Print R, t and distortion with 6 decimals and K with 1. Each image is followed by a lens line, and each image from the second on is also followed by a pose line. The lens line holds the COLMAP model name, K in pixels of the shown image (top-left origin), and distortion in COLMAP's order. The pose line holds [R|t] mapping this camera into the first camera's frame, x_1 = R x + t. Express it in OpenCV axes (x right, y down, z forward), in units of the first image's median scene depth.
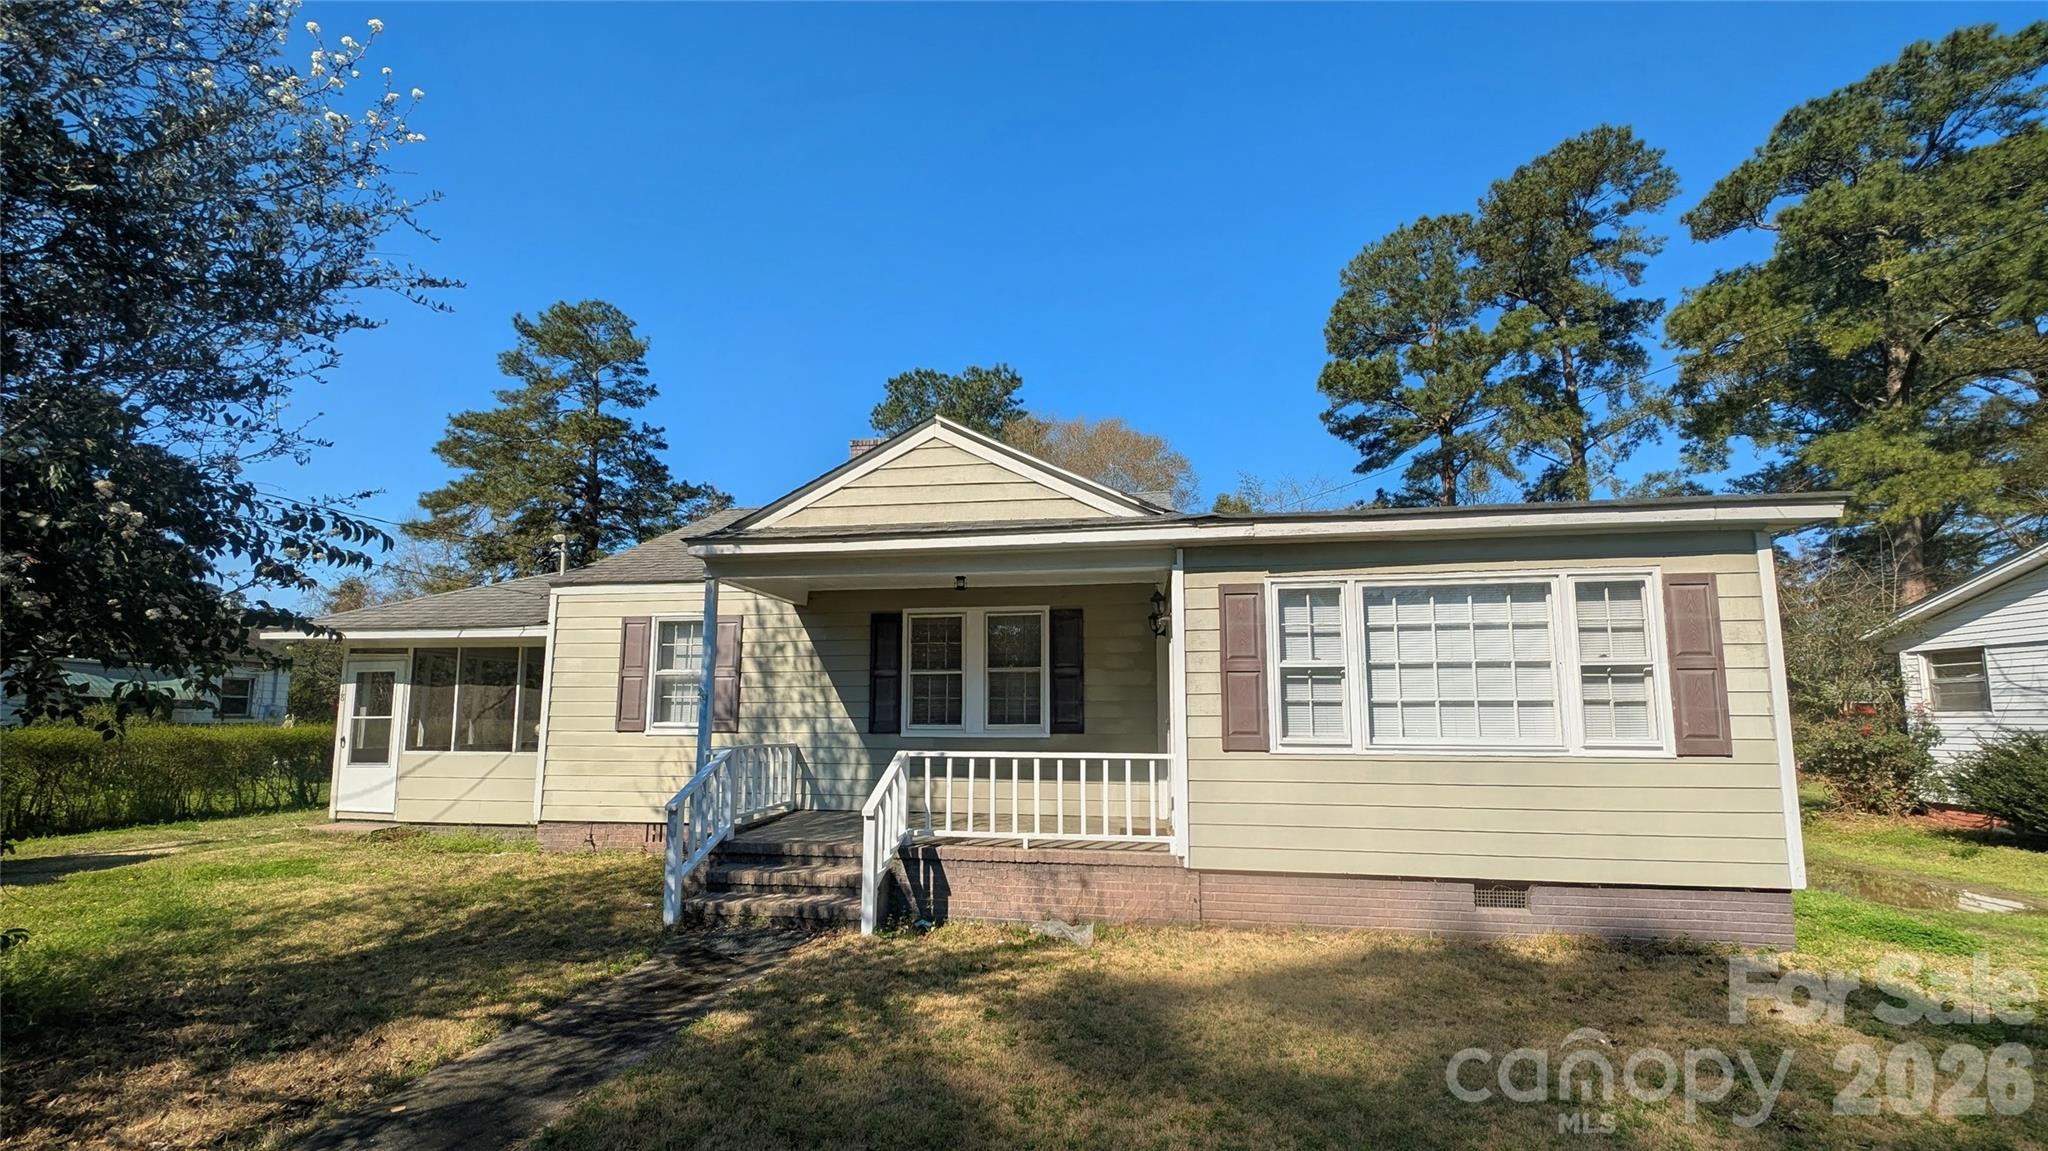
lens RADIAL K [[745.4, 0, 1023.6], [0, 745.4, 577.7], [0, 0, 1]] dist [0.013513, -0.000488]
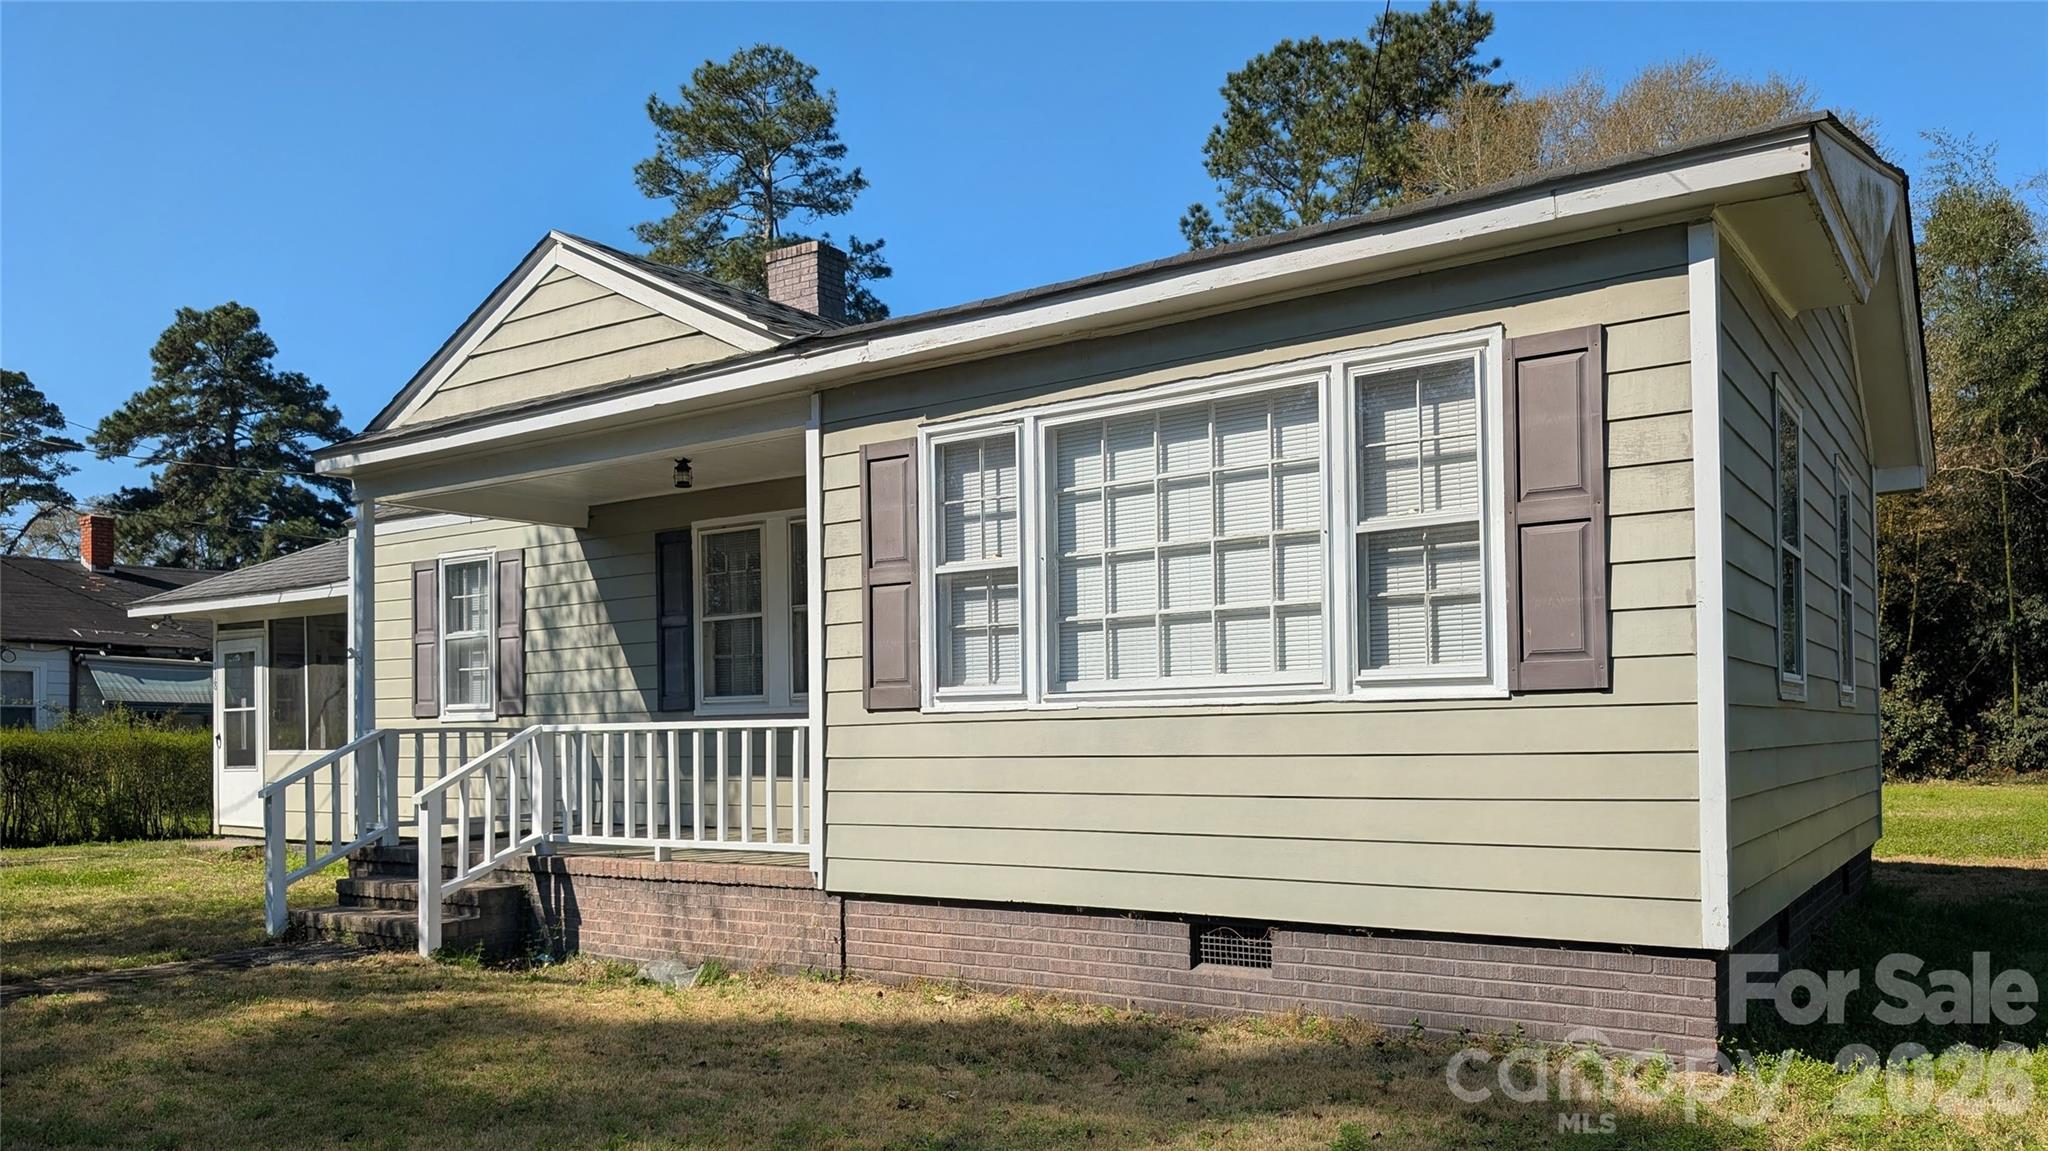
lens RADIAL K [[1463.3, 0, 1024.8], [0, 1463.3, 576.6], [0, 0, 1]] dist [0.027890, -0.003179]
pose [[0.898245, -0.061573, -0.435160, 0.651692], [0.095321, 0.993863, 0.056132, 0.043960], [0.429033, -0.091900, 0.898602, -0.028159]]
